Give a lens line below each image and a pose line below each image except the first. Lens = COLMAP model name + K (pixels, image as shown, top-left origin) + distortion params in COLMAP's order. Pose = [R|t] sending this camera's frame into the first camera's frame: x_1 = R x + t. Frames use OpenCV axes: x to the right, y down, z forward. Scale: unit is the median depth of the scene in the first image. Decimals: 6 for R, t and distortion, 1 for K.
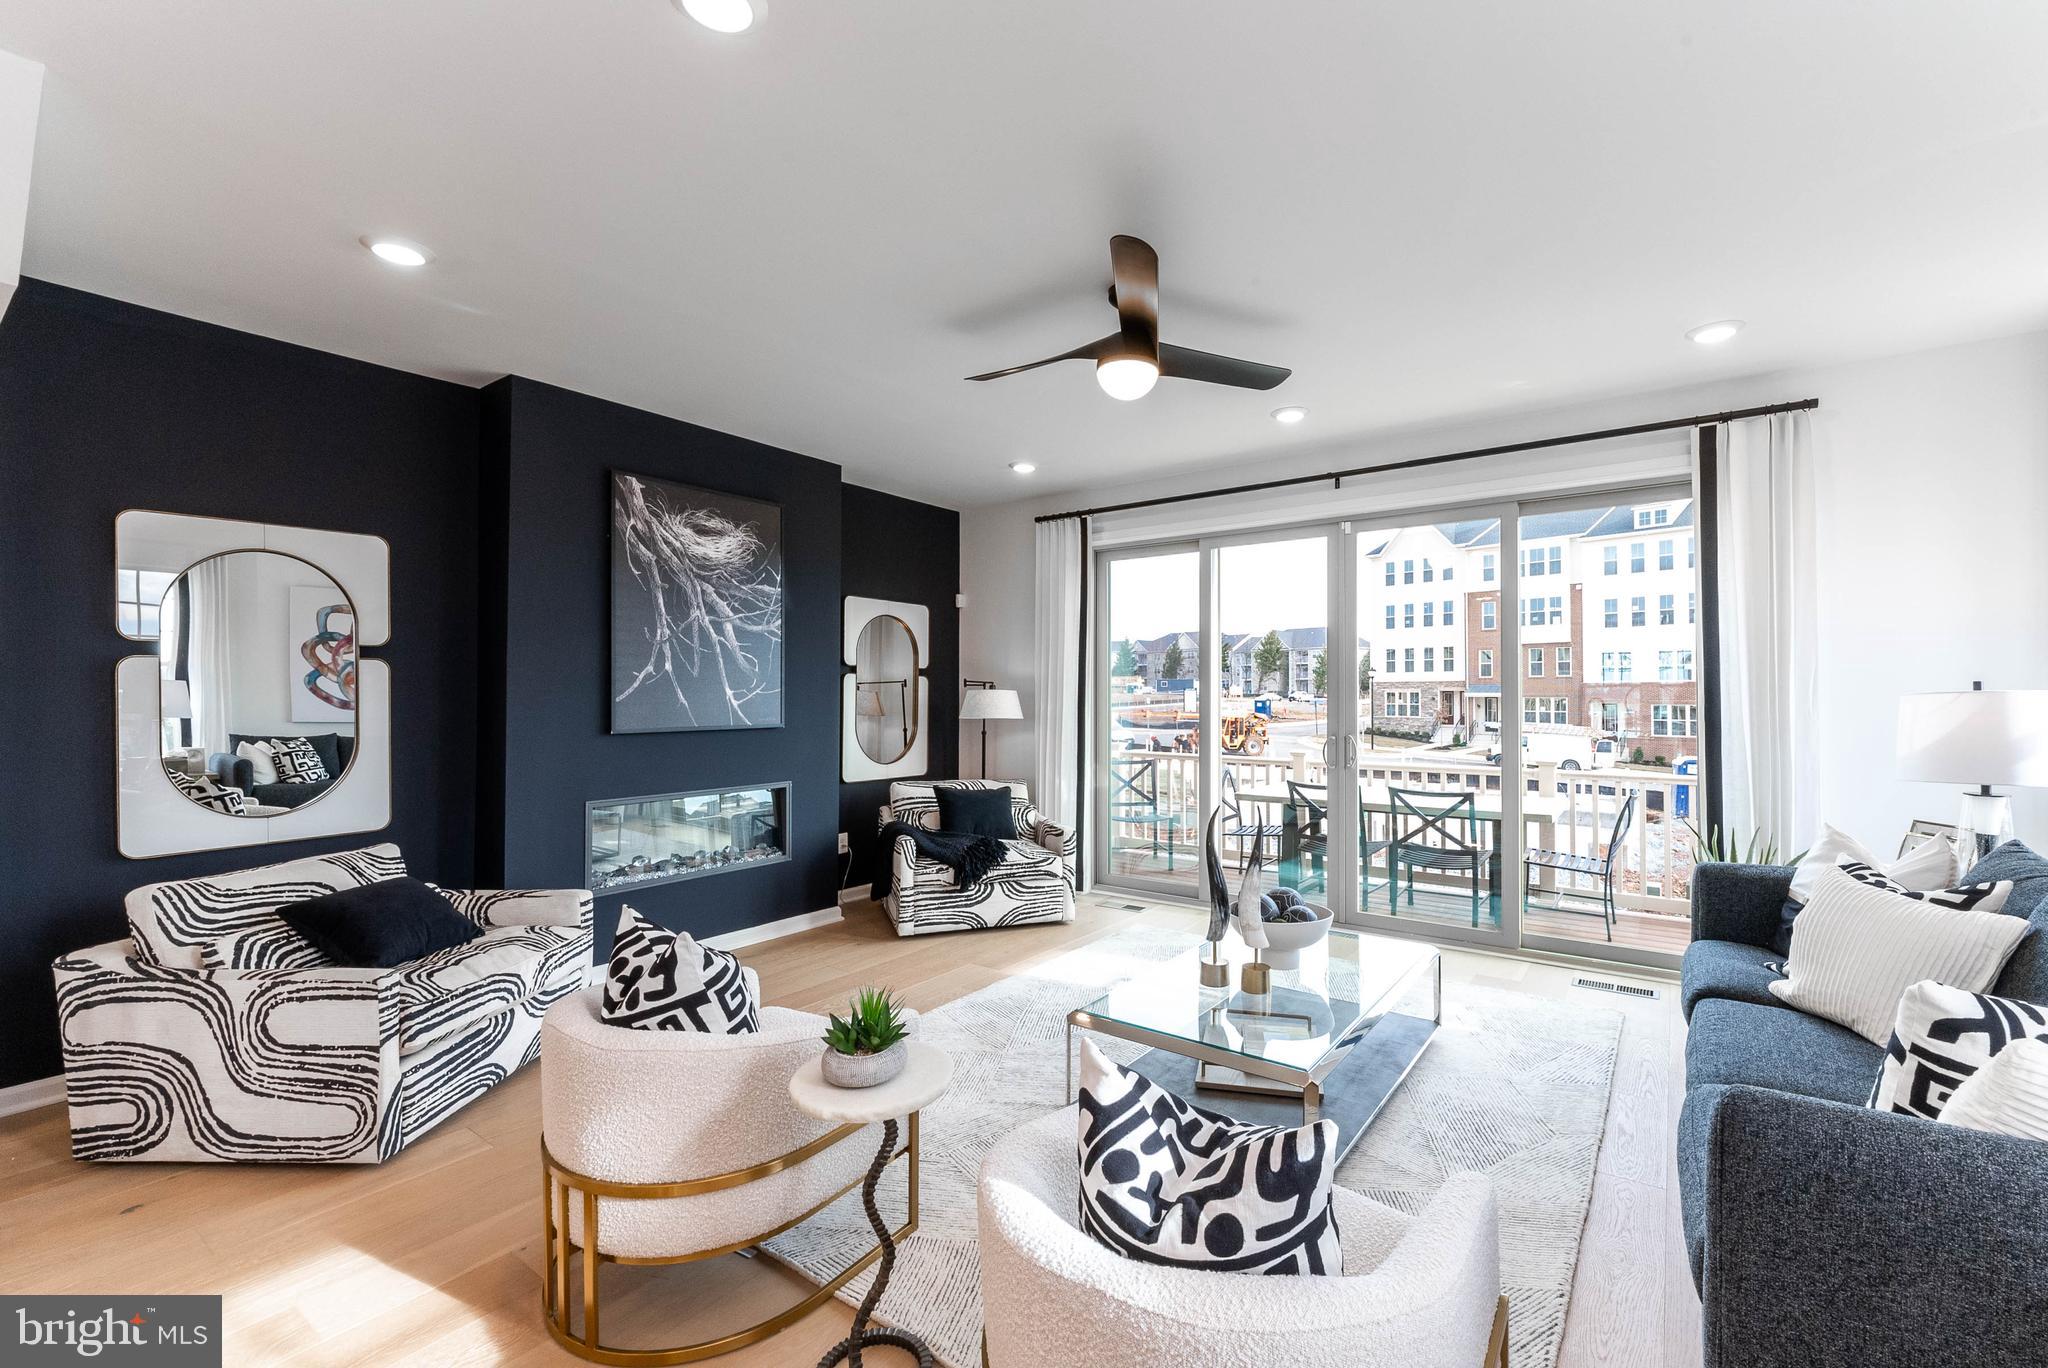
lens RADIAL K [[847.0, 0, 1076.5], [0, 847.0, 695.8], [0, 0, 1]] dist [0.001141, 0.000058]
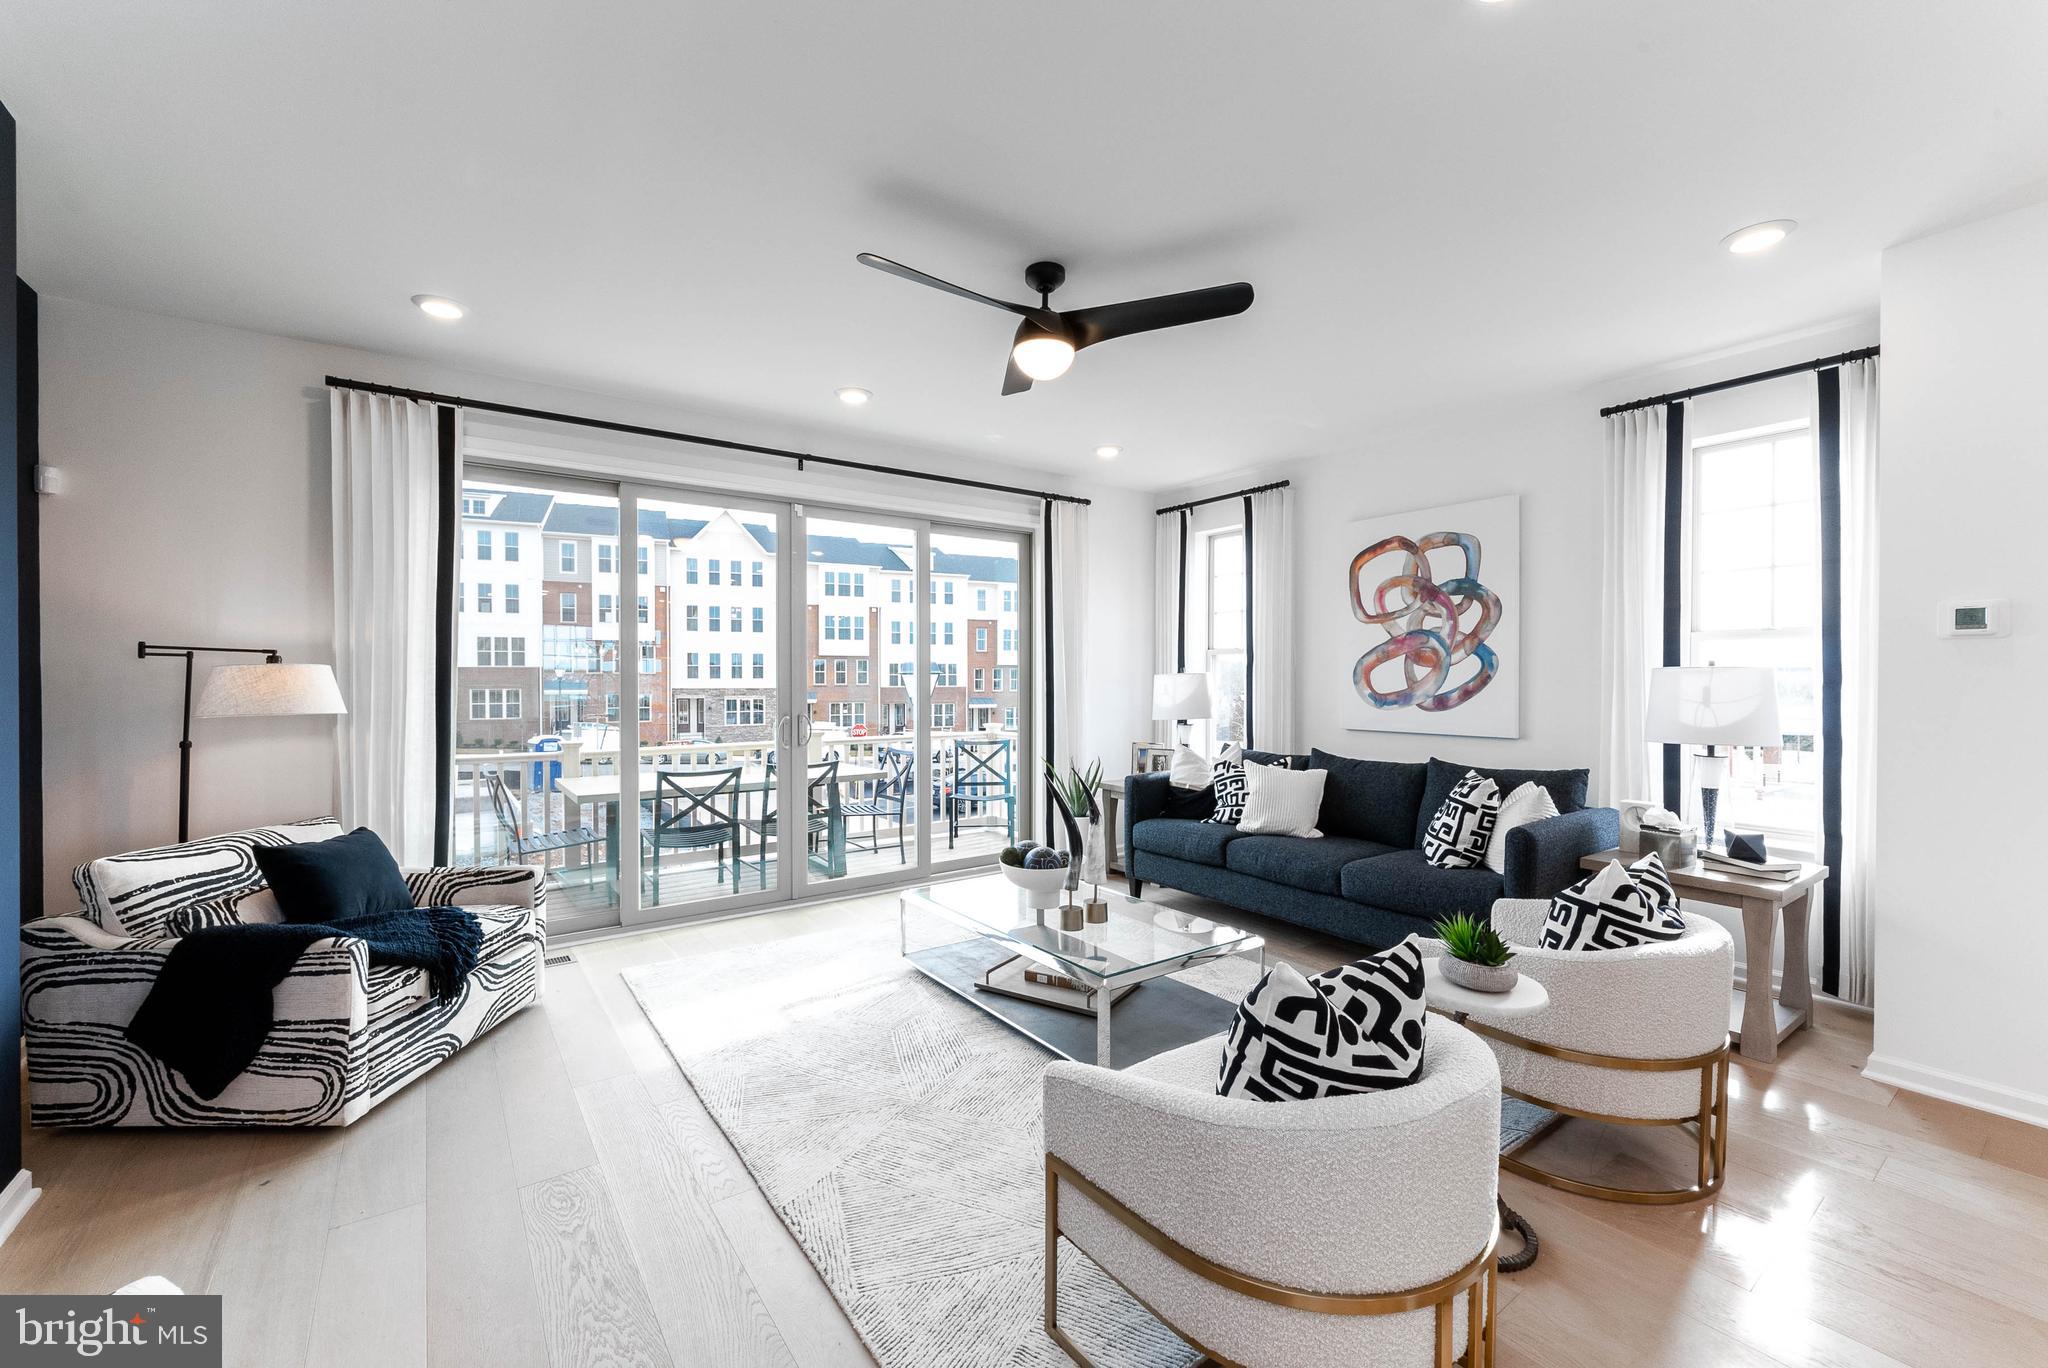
lens RADIAL K [[831.1, 0, 1025.3], [0, 831.1, 689.4], [0, 0, 1]] dist [-0.000318, 0.000039]
pose [[0.330640, -0.012529, 0.943674, -0.435762], [0.003271, 0.999921, 0.012130, 0.004321], [-0.943751, -0.000924, 0.330655, 0.337607]]
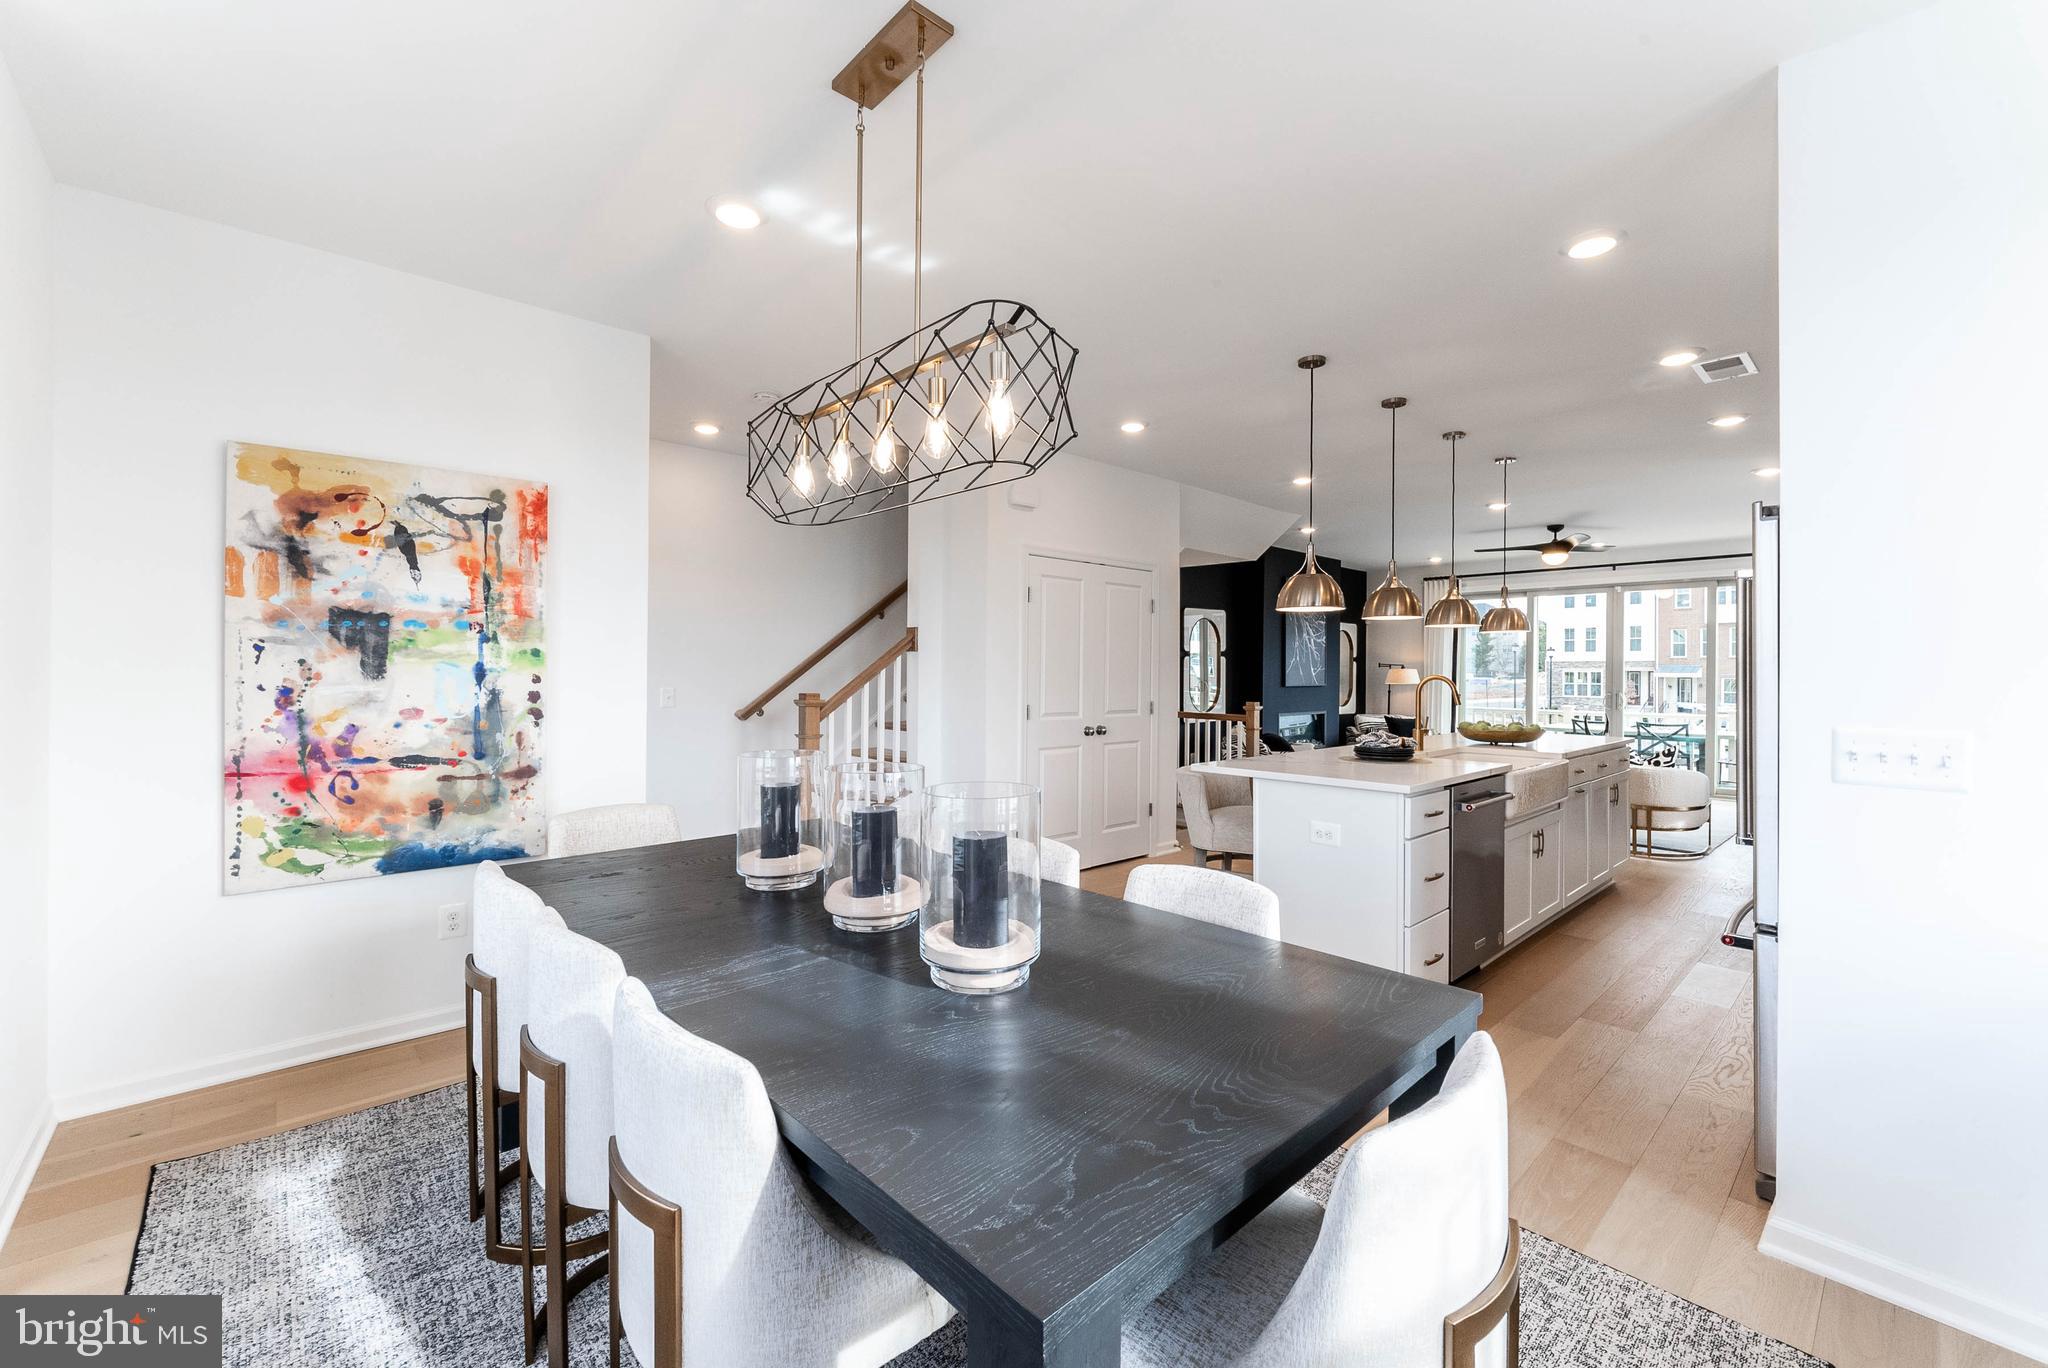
lens RADIAL K [[834.5, 0, 1019.7], [0, 834.5, 681.9], [0, 0, 1]] dist [-0.000668, -0.000060]
pose [[0.976852, 0.008893, -0.213729, -0.523828], [-0.006566, 0.999911, 0.011597, 0.005976], [0.213813, -0.009926, 0.976824, -1.007372]]
